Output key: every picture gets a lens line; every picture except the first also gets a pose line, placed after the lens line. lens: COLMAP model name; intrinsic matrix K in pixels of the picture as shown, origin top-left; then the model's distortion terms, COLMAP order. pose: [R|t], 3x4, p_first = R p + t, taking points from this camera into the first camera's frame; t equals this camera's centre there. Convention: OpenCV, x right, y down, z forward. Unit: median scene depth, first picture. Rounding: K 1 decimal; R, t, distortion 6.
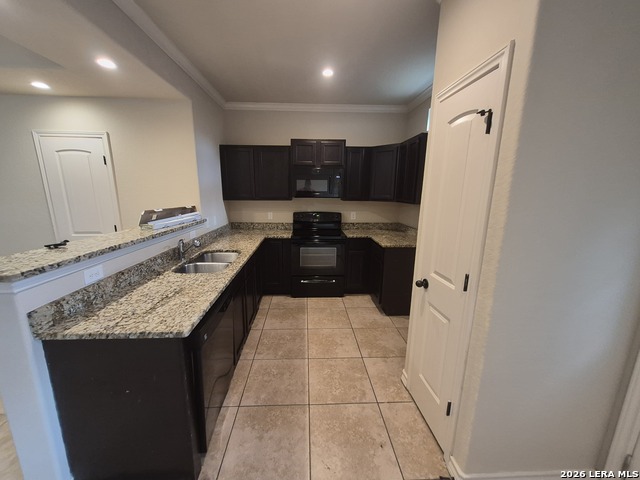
lens RADIAL K [[251.9, 0, 315.3], [0, 251.9, 243.3], [0, 0, 1]] dist [0.008374, -0.000205]
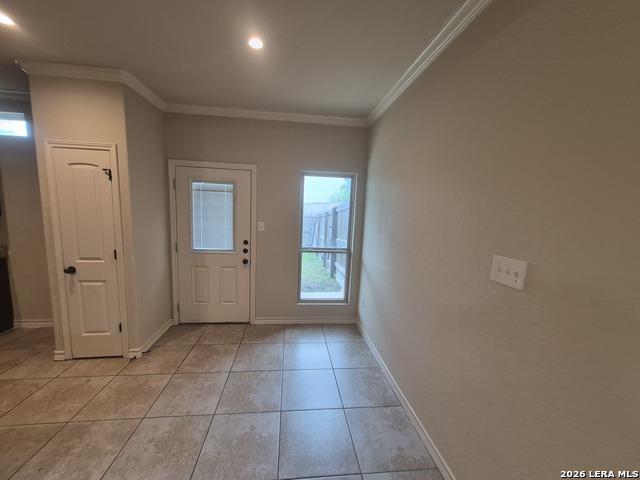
lens RADIAL K [[251.9, 0, 315.3], [0, 251.9, 243.3], [0, 0, 1]] dist [0.008374, -0.000205]
pose [[-0.055453, -0.146671, 0.987630, -1.153928], [0.170181, 0.973289, 0.154097, 0.029447], [-0.983851, 0.176621, -0.029011, -0.382969]]
